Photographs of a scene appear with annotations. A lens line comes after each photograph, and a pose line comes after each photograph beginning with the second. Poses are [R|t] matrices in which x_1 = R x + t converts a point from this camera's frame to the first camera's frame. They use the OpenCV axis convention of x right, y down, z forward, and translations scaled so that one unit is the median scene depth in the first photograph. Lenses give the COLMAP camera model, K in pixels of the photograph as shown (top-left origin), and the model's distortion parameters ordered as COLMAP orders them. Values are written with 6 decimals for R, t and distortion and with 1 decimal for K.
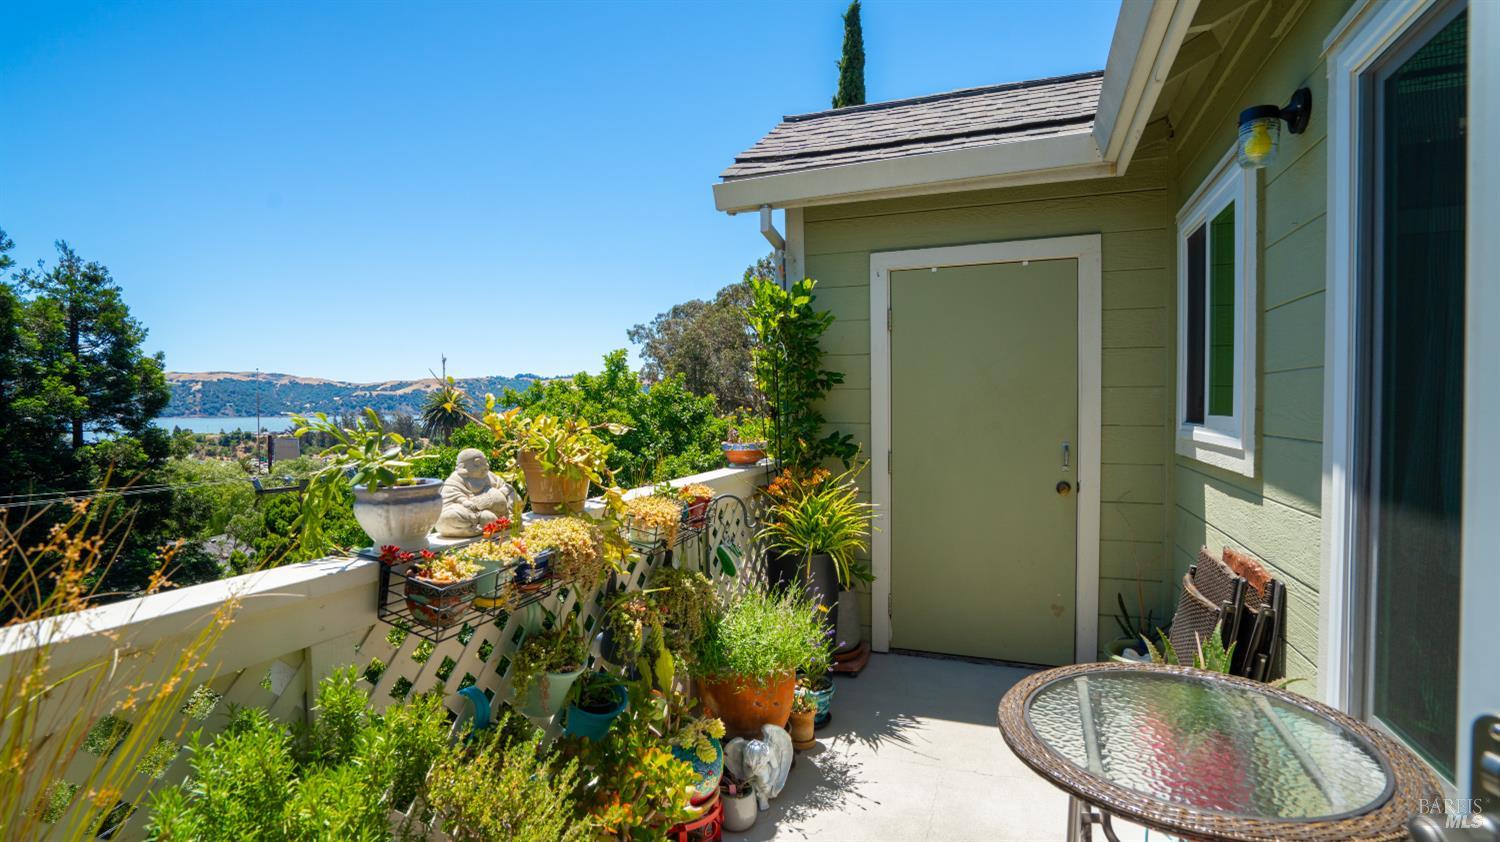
lens RADIAL K [[685.2, 0, 748.1], [0, 685.2, 437.3], [0, 0, 1]] dist [-0.003339, 0.000366]
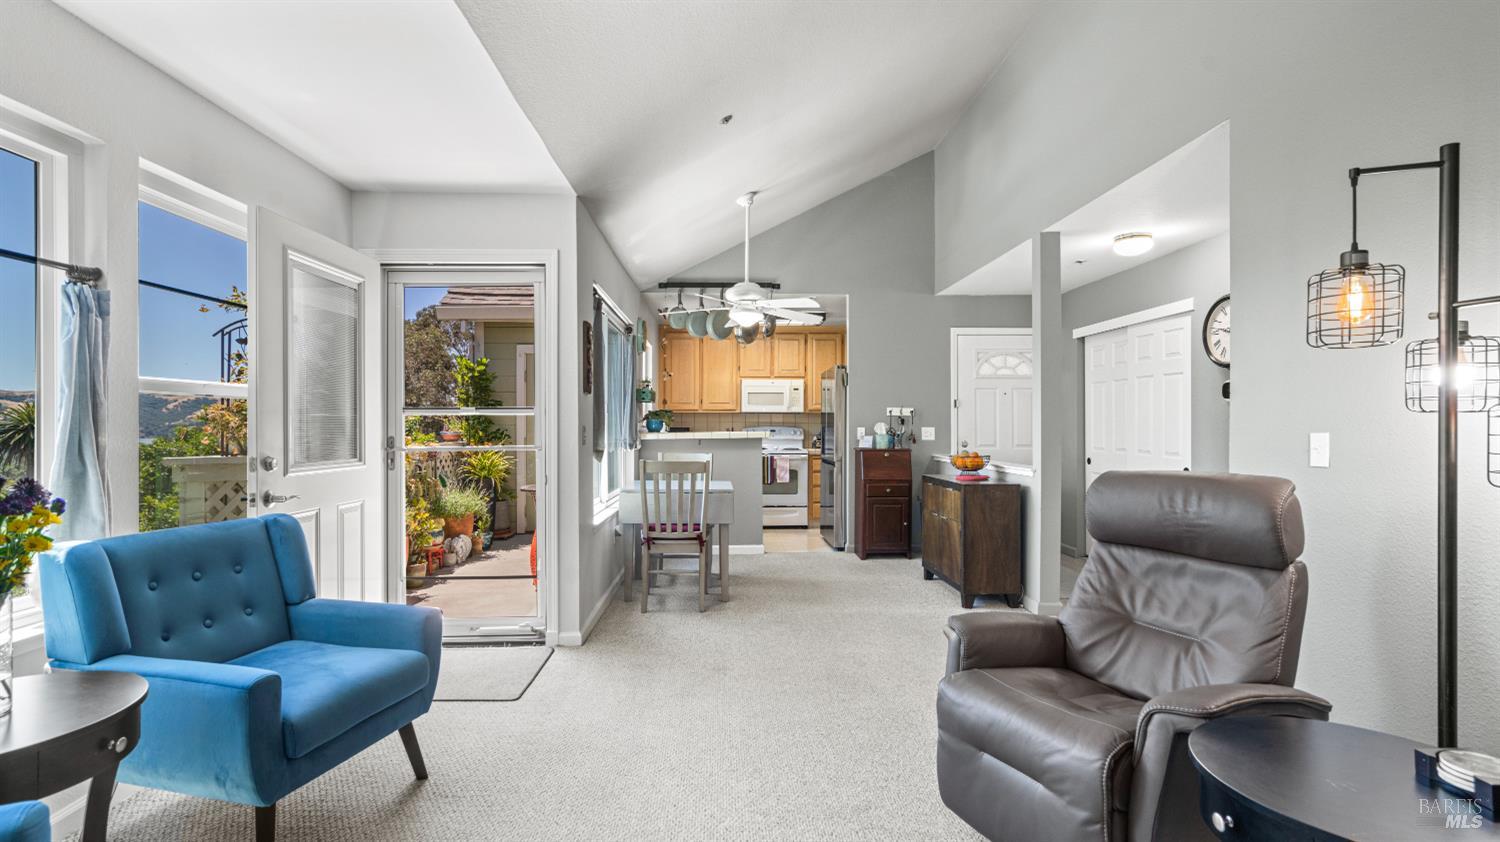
lens RADIAL K [[685.2, 0, 748.1], [0, 685.2, 437.3], [0, 0, 1]] dist [-0.003339, 0.000366]
pose [[0.916997, 0.008247, 0.398808, -0.009150], [0.007946, 0.999210, -0.038933, 0.112060], [-0.398814, 0.038870, 0.916208, -1.312030]]
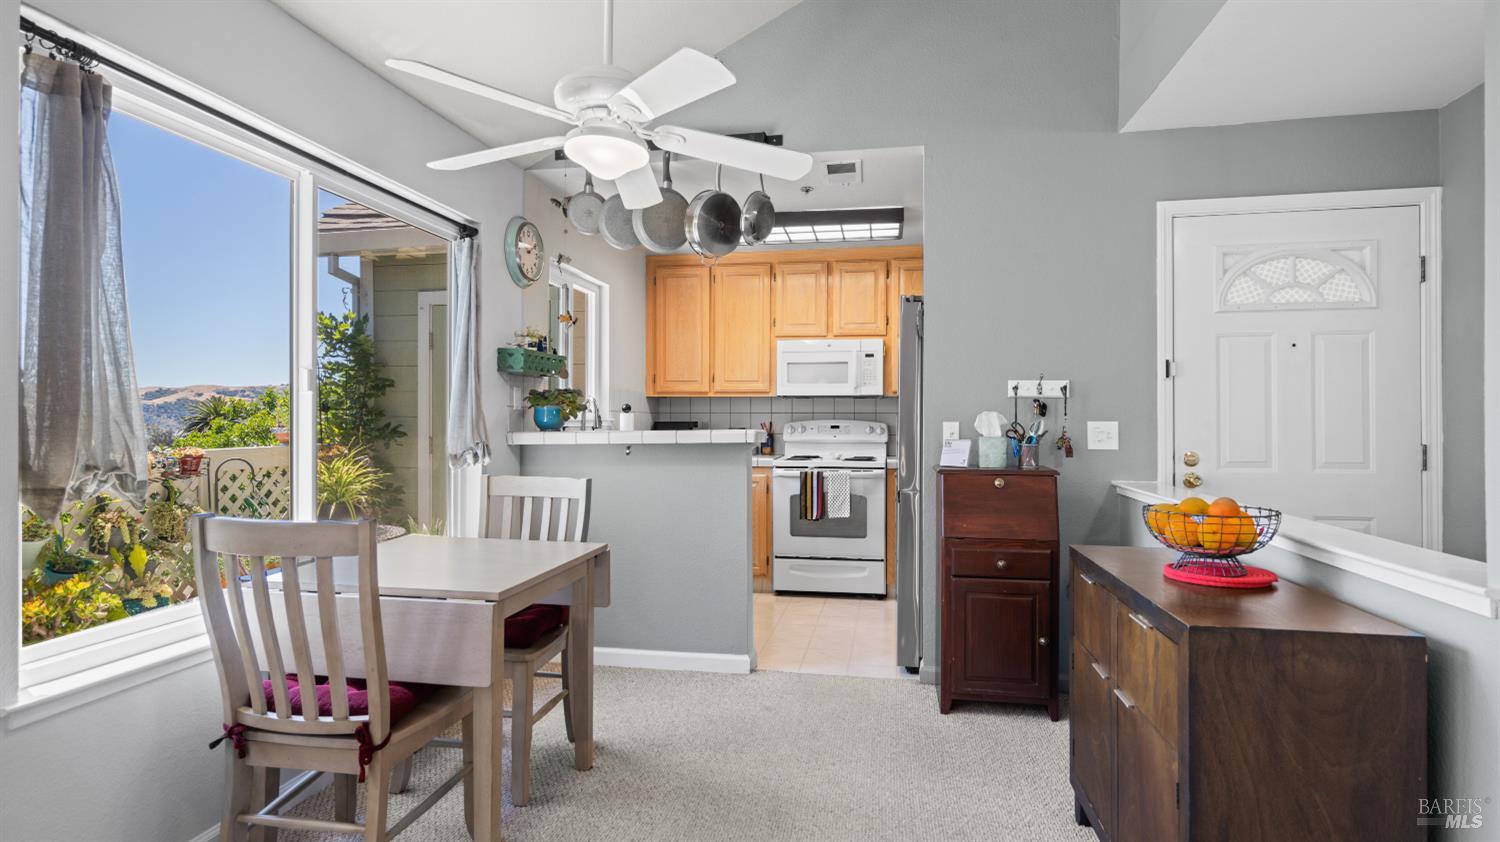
lens RADIAL K [[756.4, 0, 750.0], [0, 756.4, 421.0], [0, 0, 1]] dist [0.009398, 0.000290]
pose [[0.981838, 0.015789, 0.189063, 0.583678], [-0.005850, 0.998577, -0.053015, 0.066869], [-0.189631, 0.050946, 0.980533, -0.631571]]
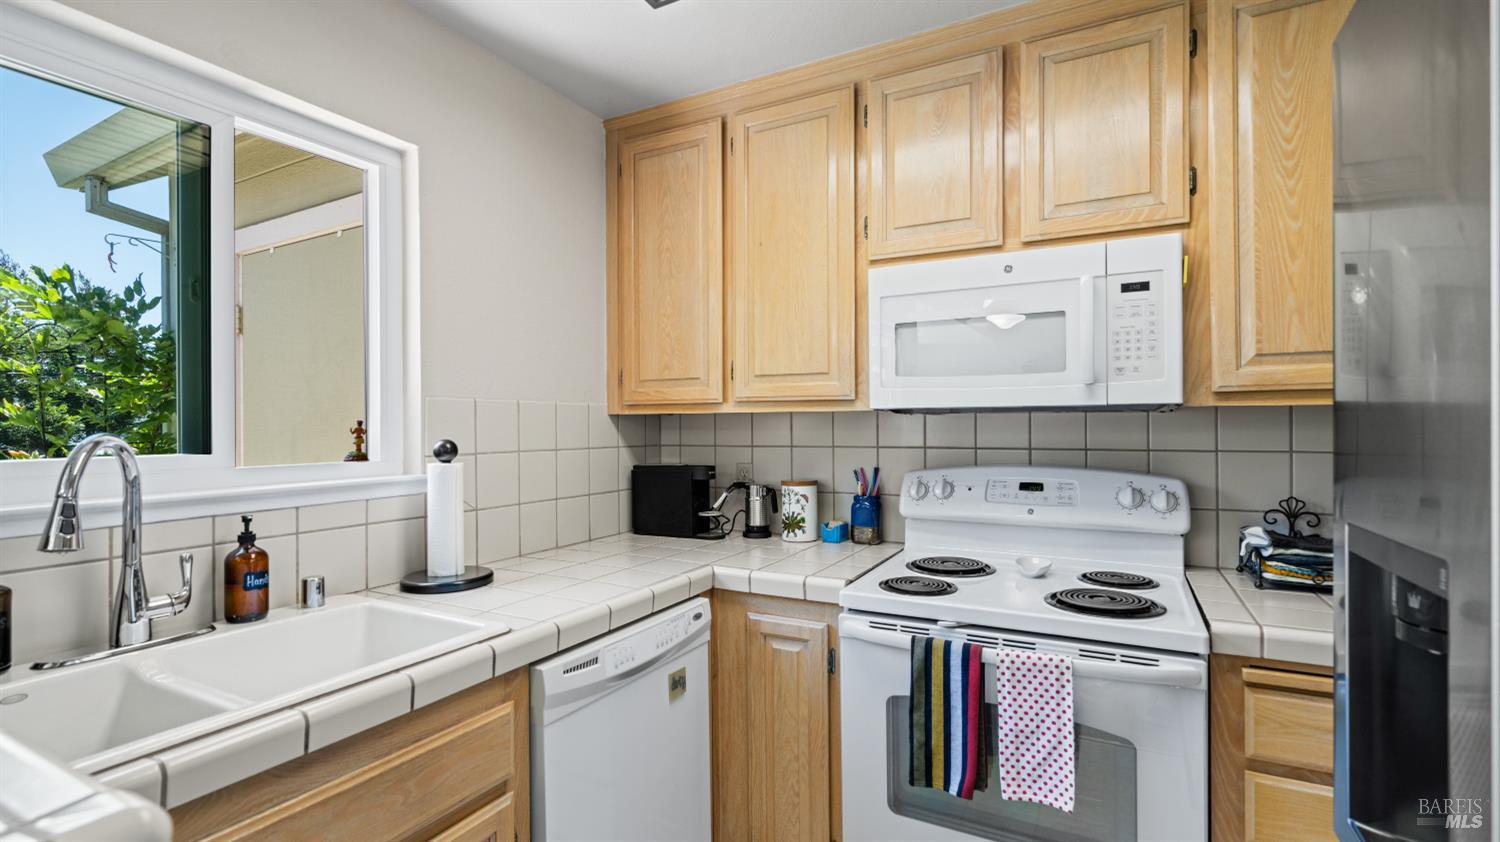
lens RADIAL K [[674.9, 0, 750.0], [0, 674.9, 421.0], [0, 0, 1]] dist [-0.000092, 0.000152]
pose [[0.991968, 0.008070, -0.126231, 0.914314], [-0.015041, 0.998407, -0.054374, -0.029972], [0.125591, 0.055836, 0.990510, 0.355376]]
